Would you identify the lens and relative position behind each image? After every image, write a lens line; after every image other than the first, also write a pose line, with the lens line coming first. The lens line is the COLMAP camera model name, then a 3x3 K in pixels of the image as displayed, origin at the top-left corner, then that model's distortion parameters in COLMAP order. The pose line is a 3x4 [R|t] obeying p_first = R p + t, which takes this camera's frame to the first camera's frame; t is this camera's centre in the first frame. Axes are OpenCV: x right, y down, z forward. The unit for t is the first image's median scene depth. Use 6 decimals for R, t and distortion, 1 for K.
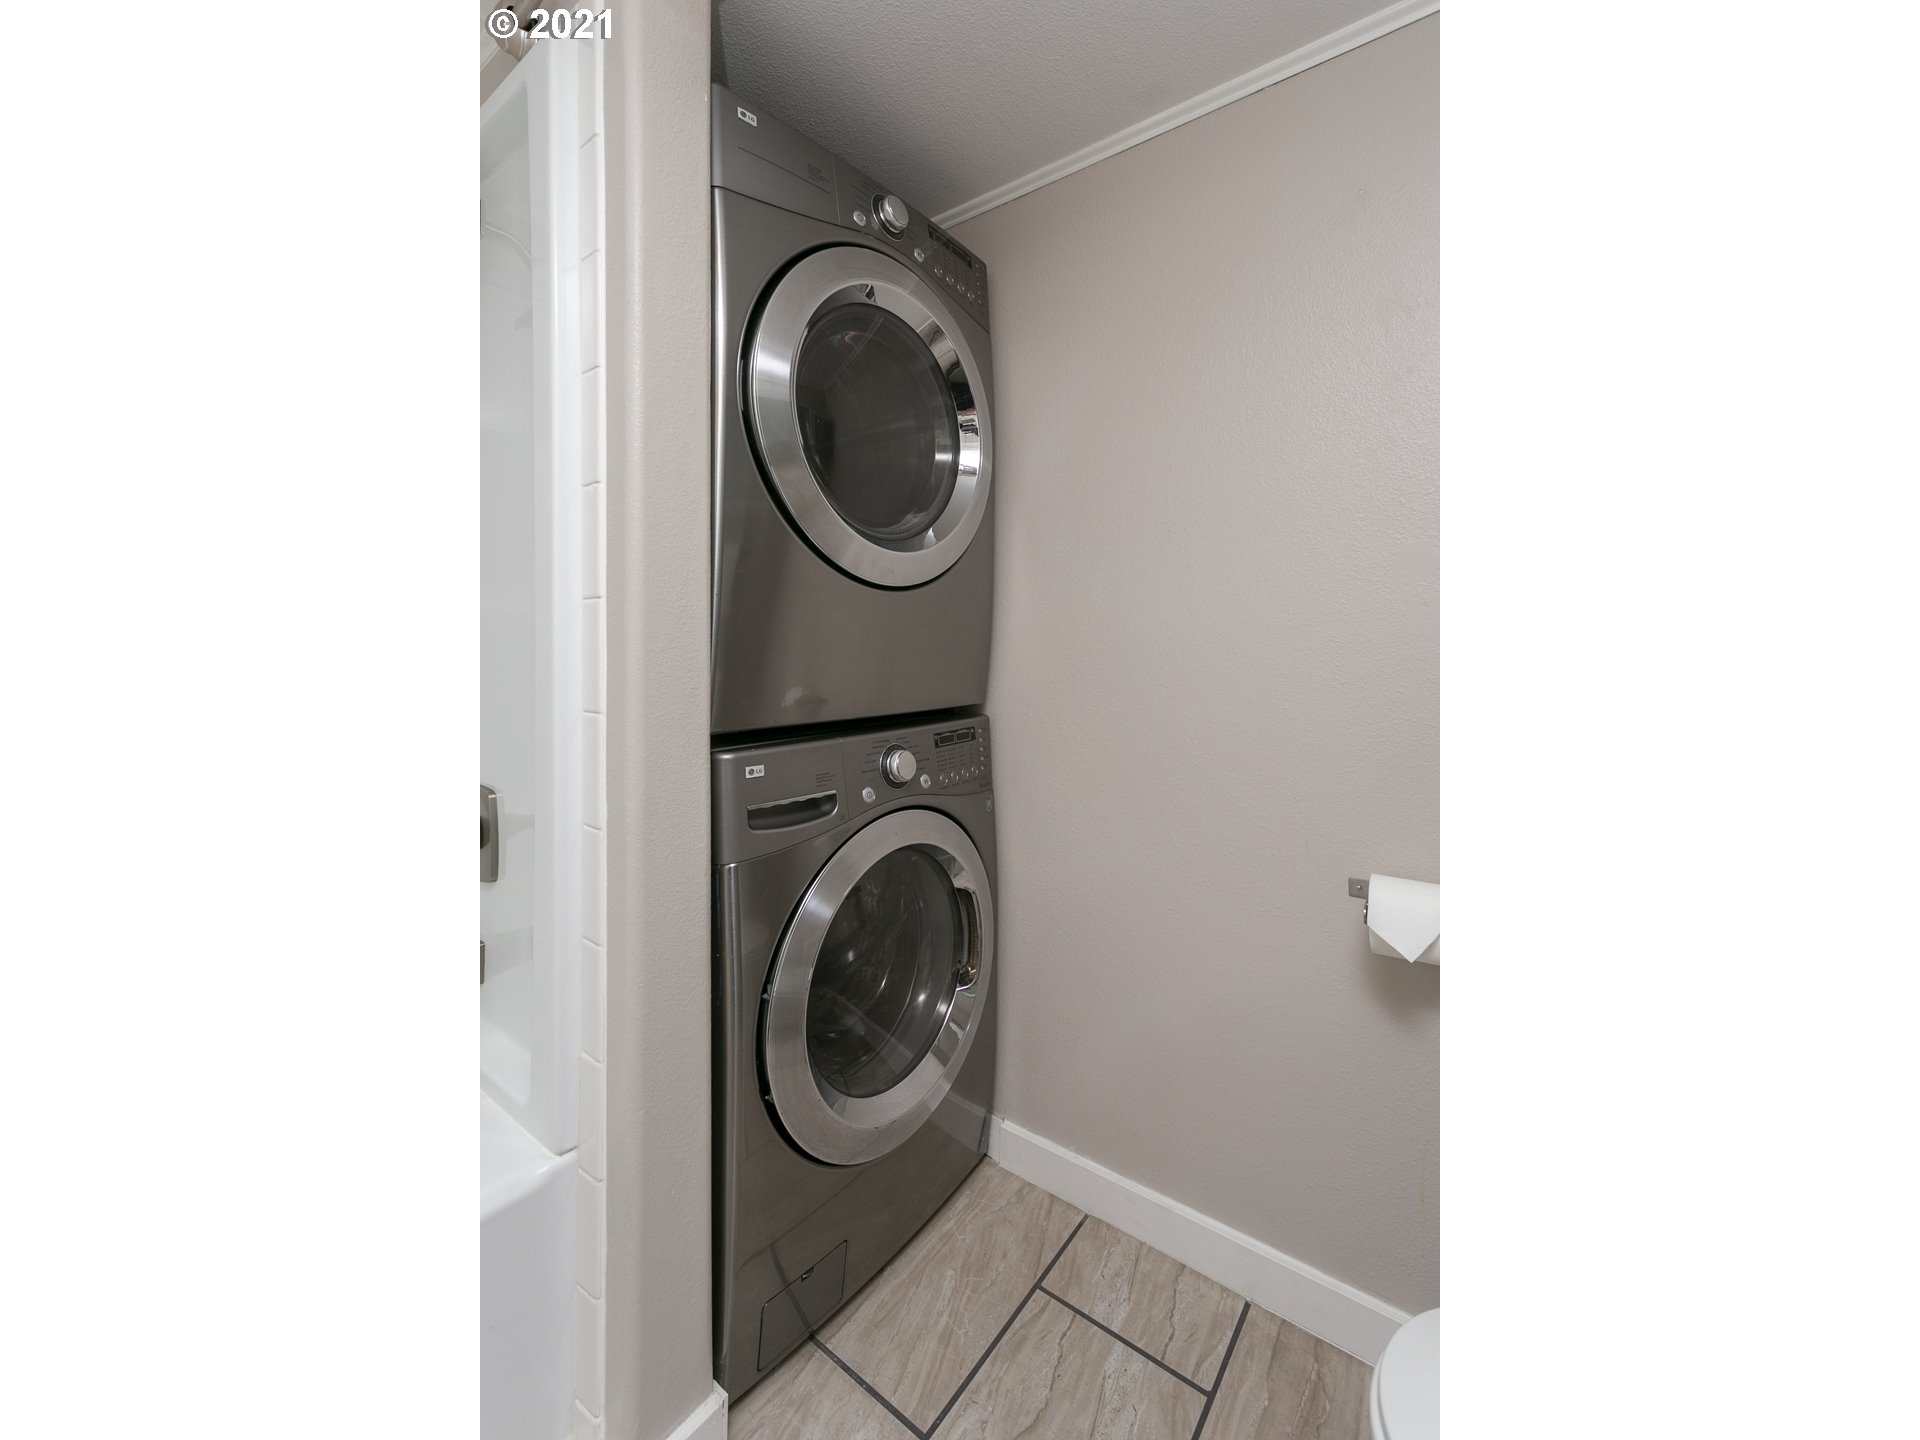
lens RADIAL K [[699.8, 0, 1018.0], [0, 699.8, 651.9], [0, 0, 1]] dist [-0.001500, -0.000034]
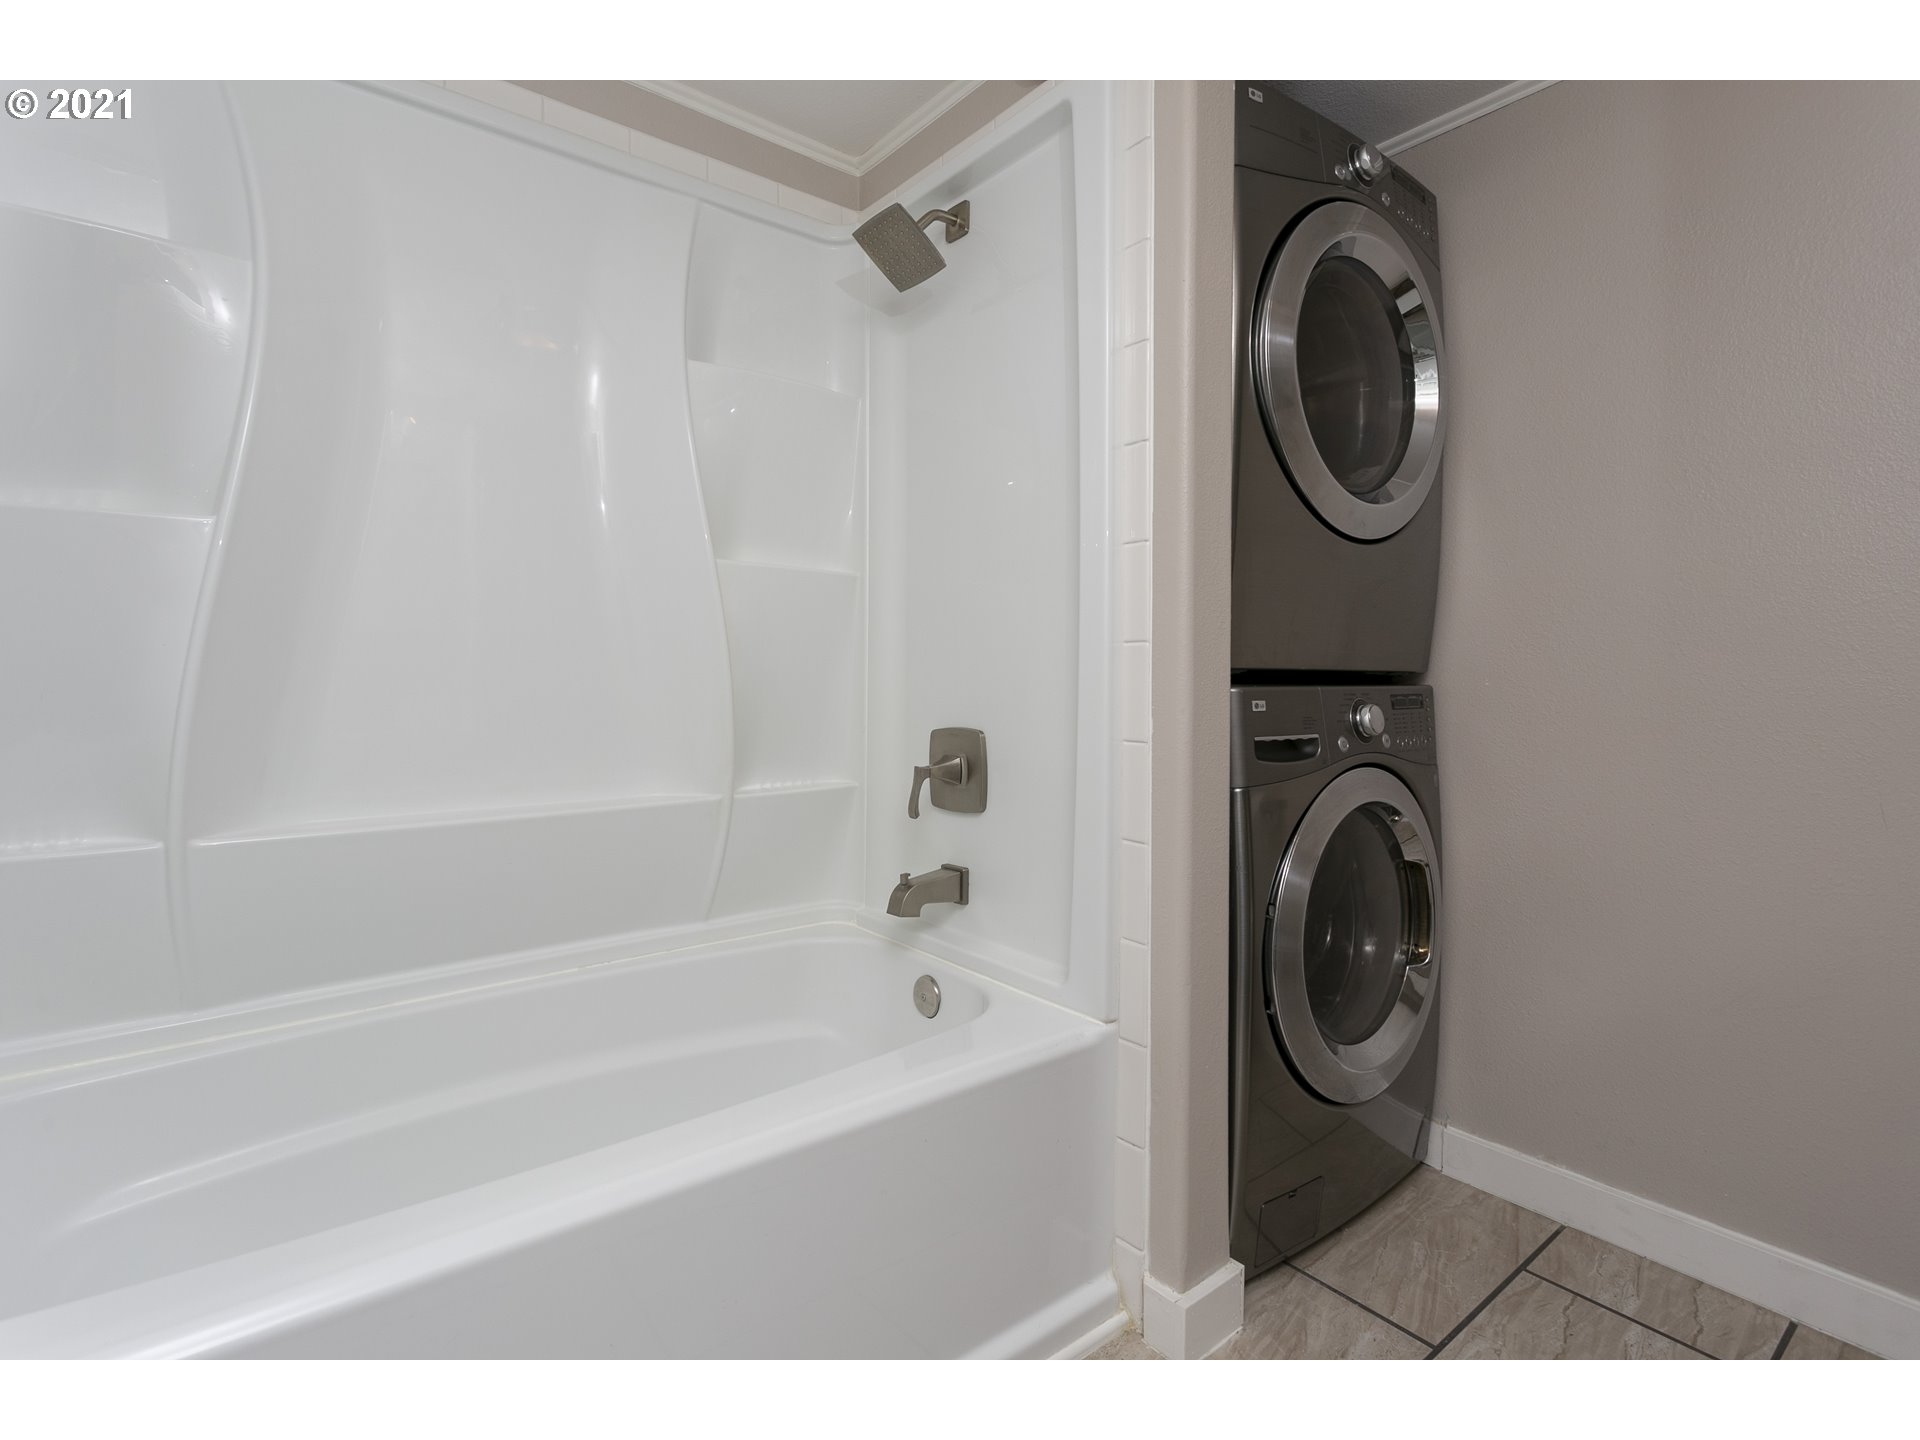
lens RADIAL K [[942.8, 0, 955.9], [0, 942.8, 700.3], [0, 0, 1]] dist [-0.004238, 0.001998]
pose [[0.960193, 0.014616, -0.278954, -0.360540], [-0.015757, 0.999874, -0.001848, 0.148075], [0.278892, 0.006170, 0.960303, -0.440196]]
